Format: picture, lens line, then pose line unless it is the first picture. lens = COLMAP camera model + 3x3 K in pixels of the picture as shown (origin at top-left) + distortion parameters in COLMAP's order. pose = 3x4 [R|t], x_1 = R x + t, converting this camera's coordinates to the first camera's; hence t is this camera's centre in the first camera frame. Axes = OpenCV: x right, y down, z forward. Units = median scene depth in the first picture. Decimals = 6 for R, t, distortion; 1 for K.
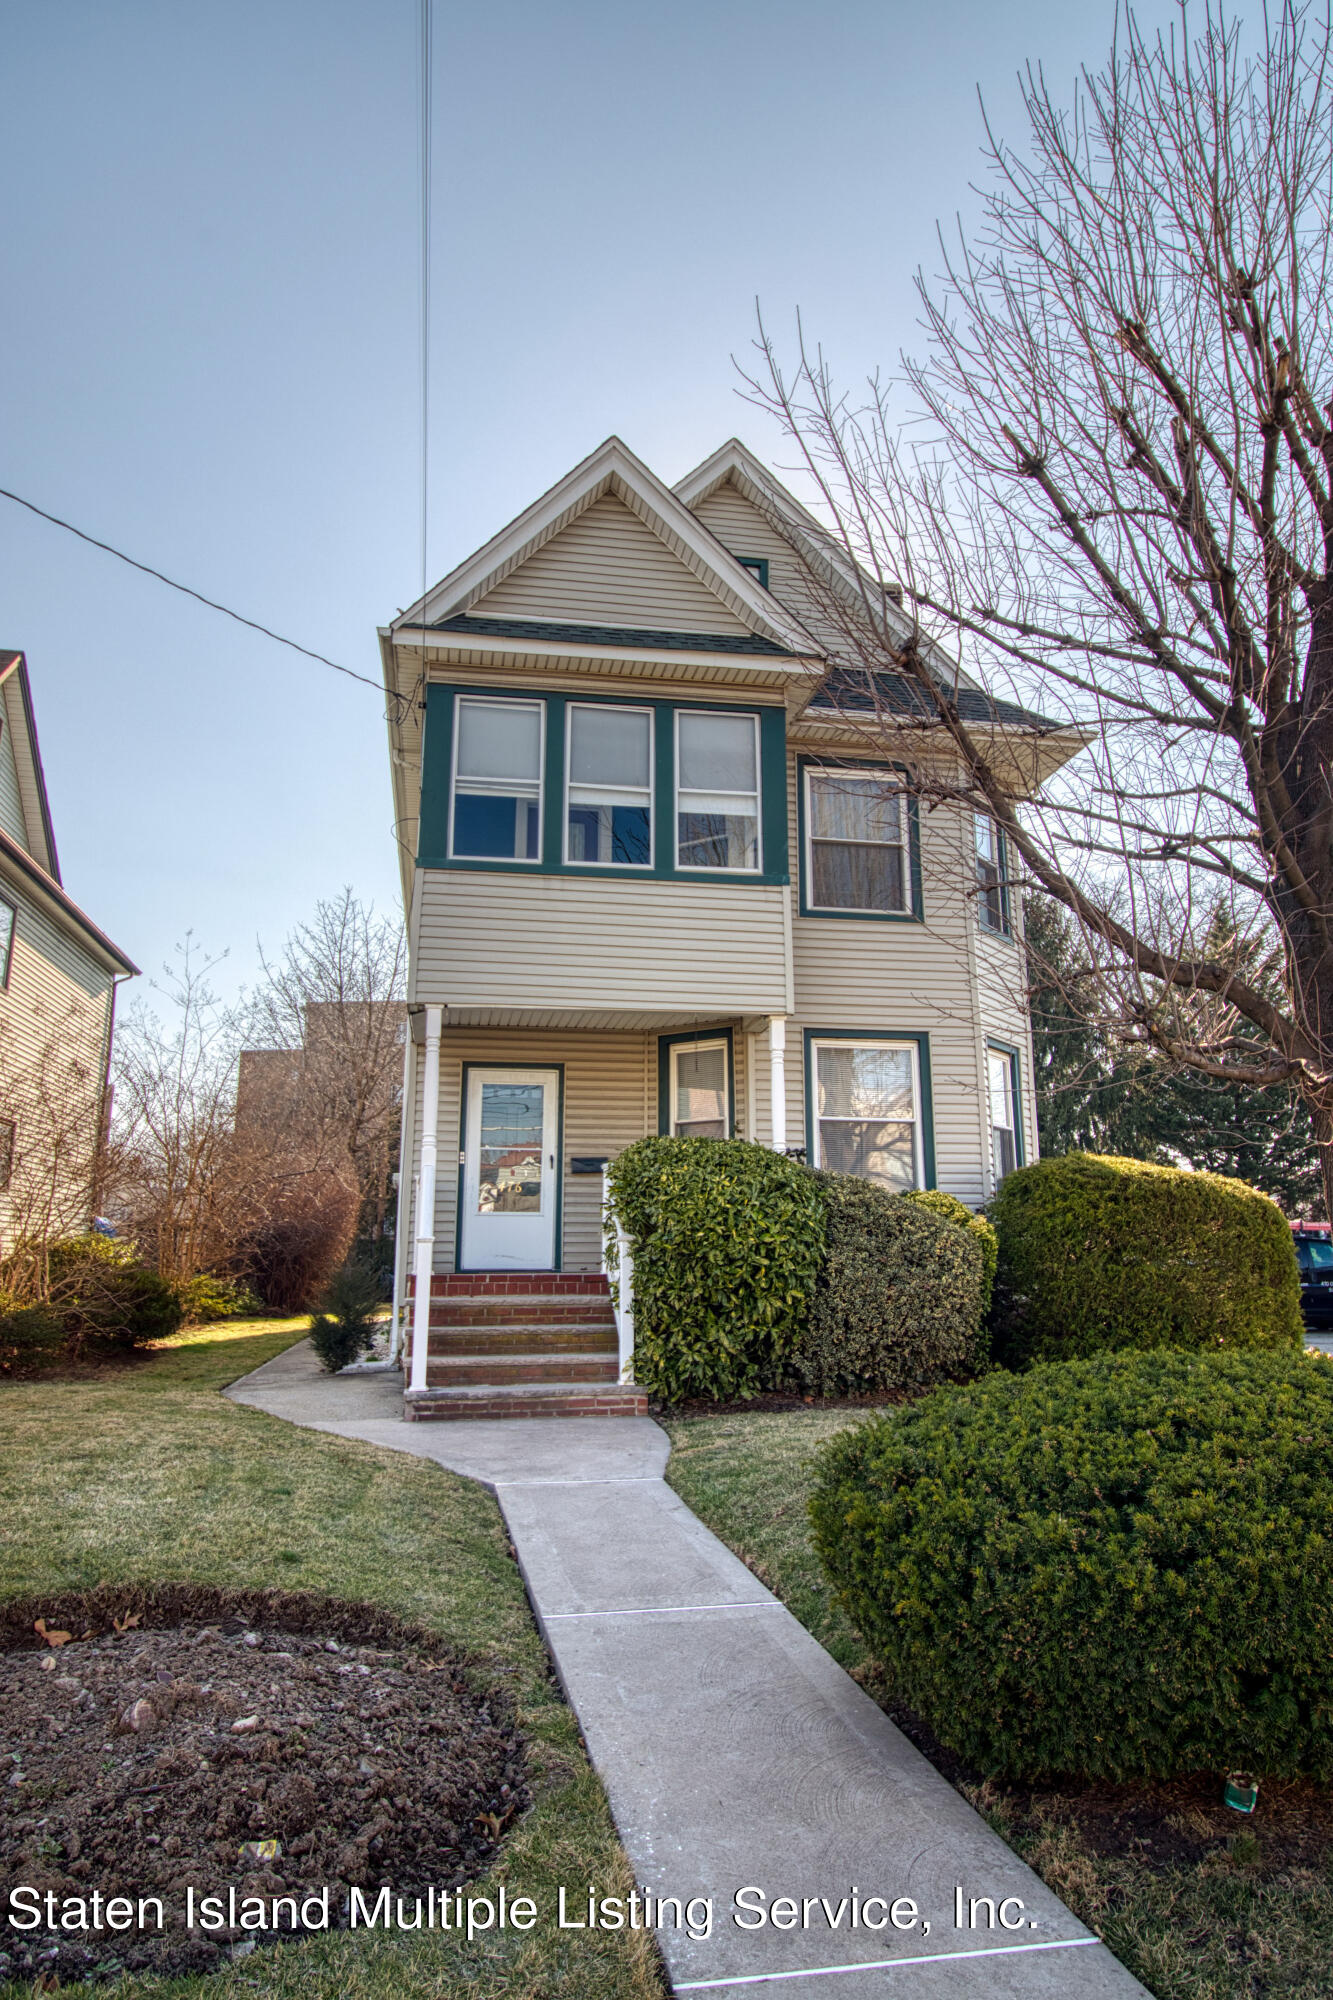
lens RADIAL K [[1235.9, 0, 666.5], [0, 1235.9, 1000.0], [0, 0, 1]] dist [0.003384, -0.000144]
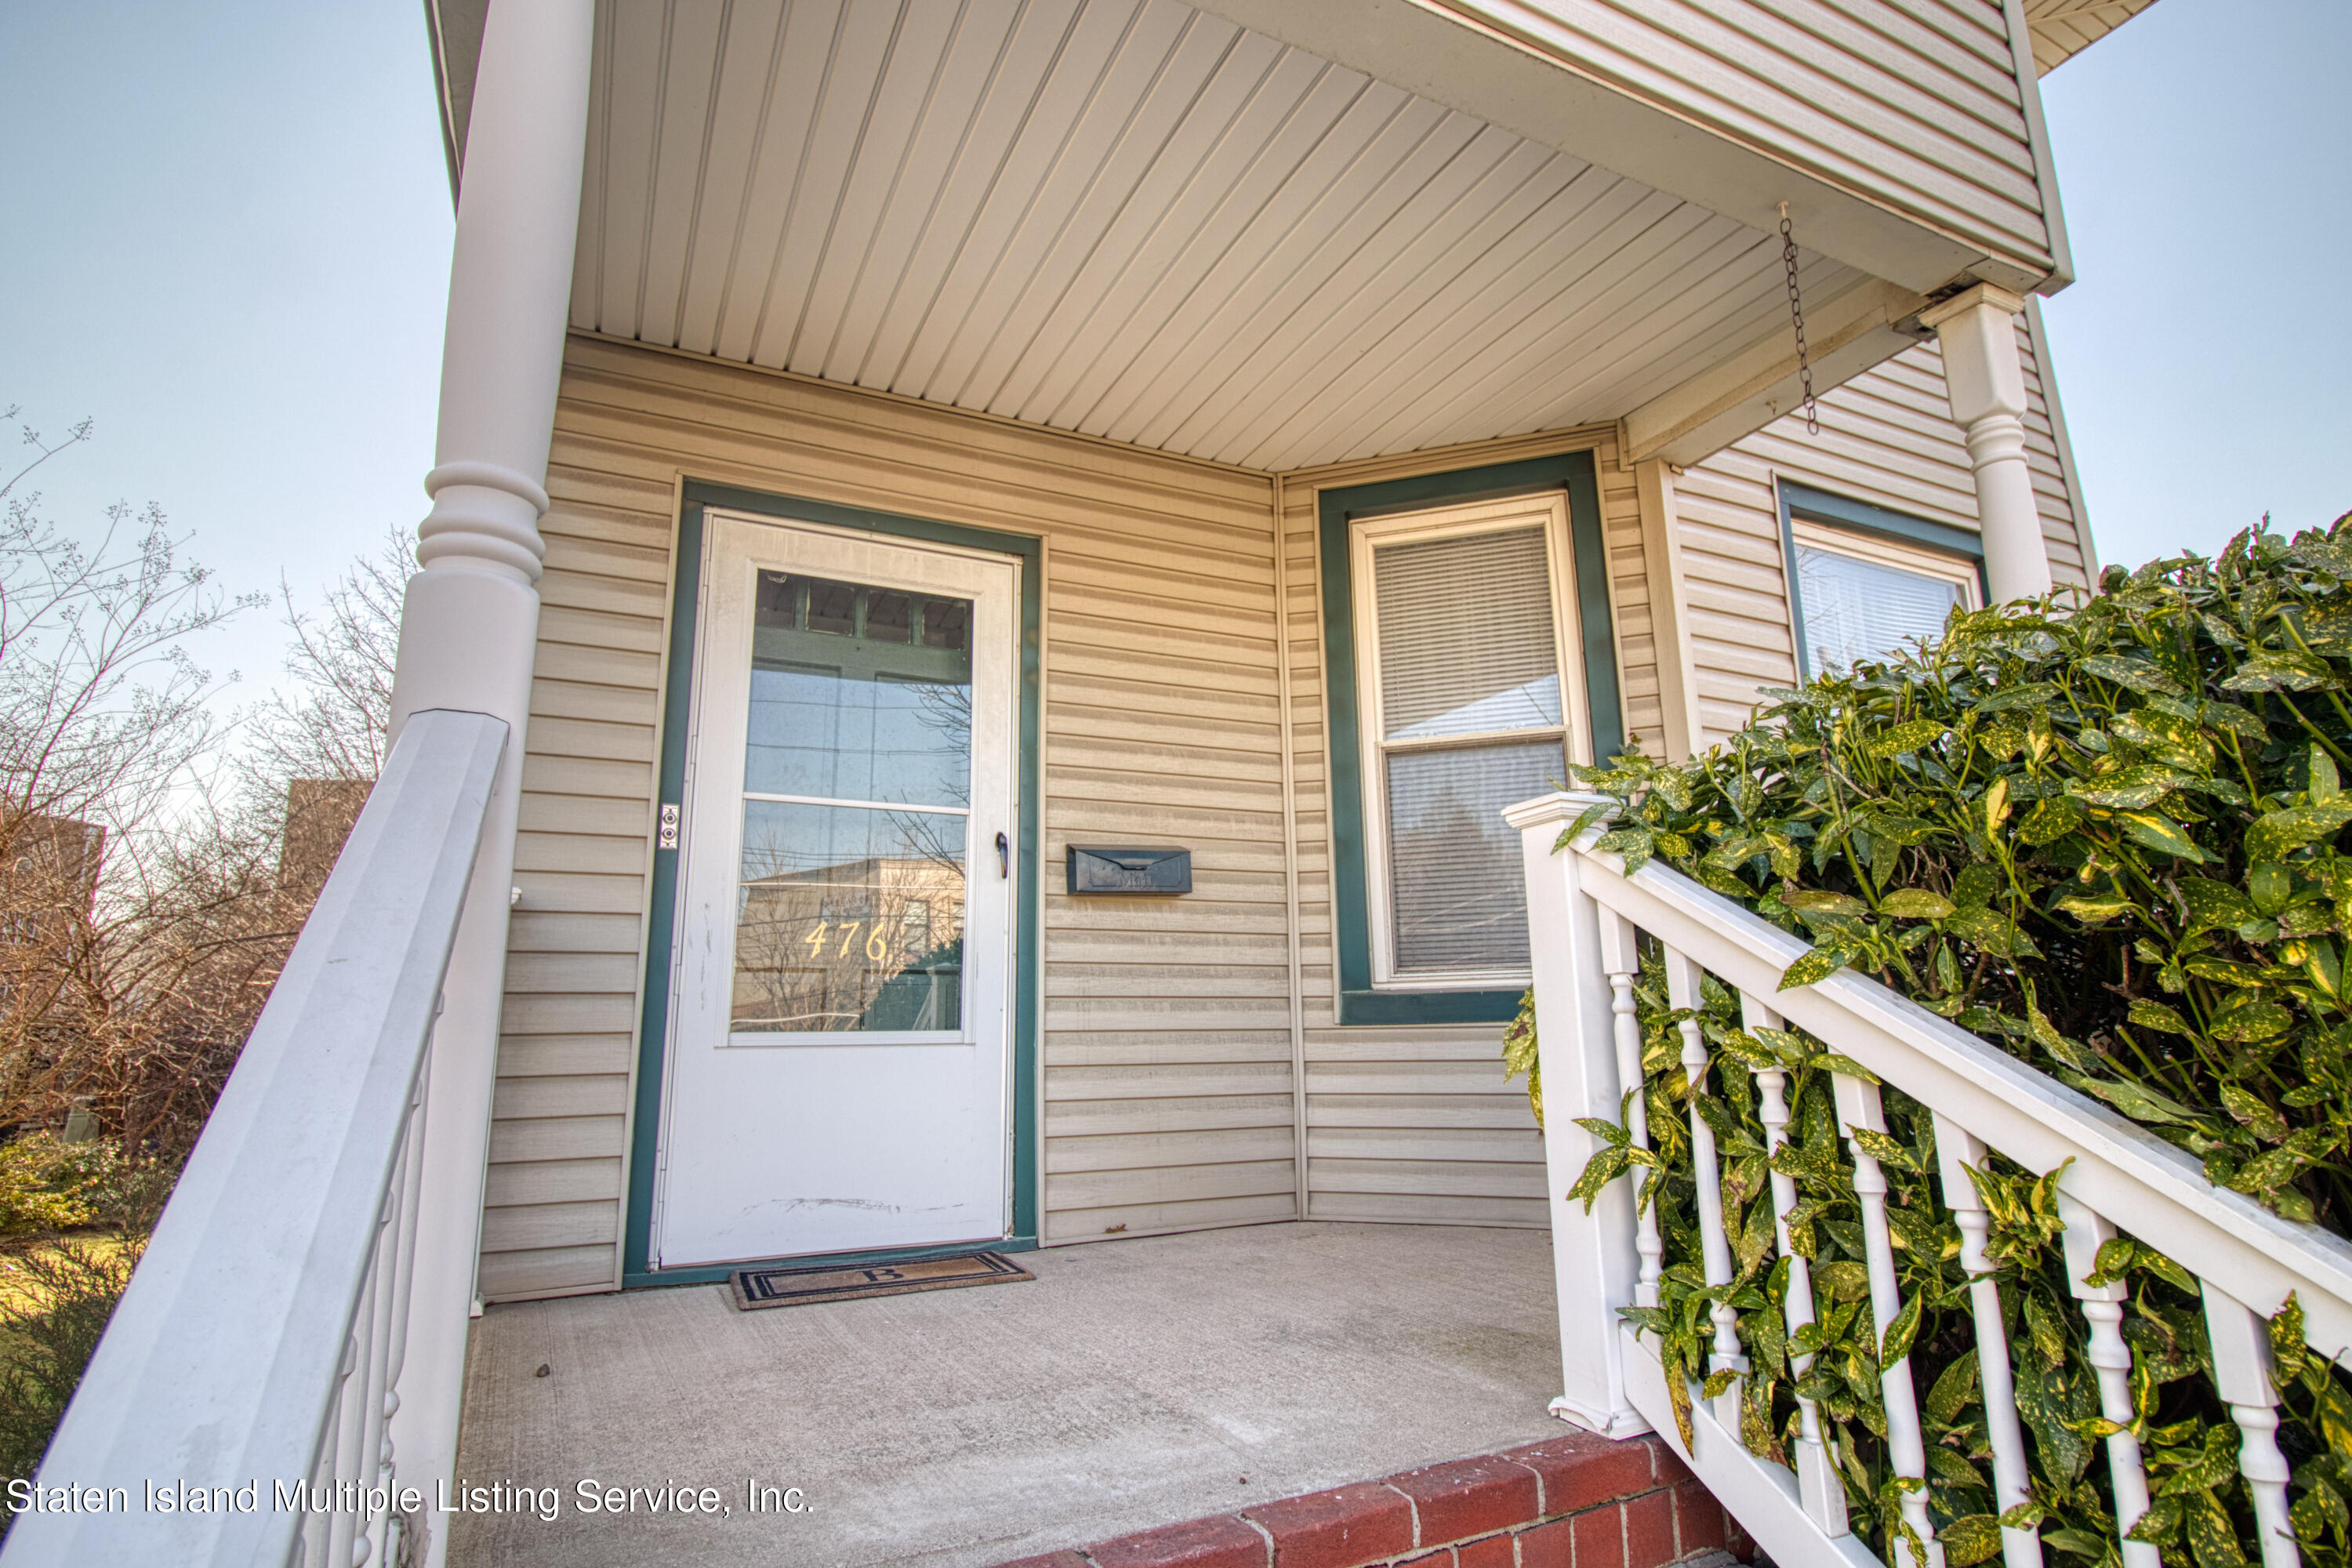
lens RADIAL K [[1195.1, 0, 1176.0], [0, 1195.1, 784.0], [0, 0, 1]] dist [0.002056, 0.000093]
pose [[0.960528, 0.044300, 0.274635, -0.142674], [-0.044647, 0.998990, -0.004990, 0.124085], [-0.274579, -0.007469, 0.961536, 0.784658]]
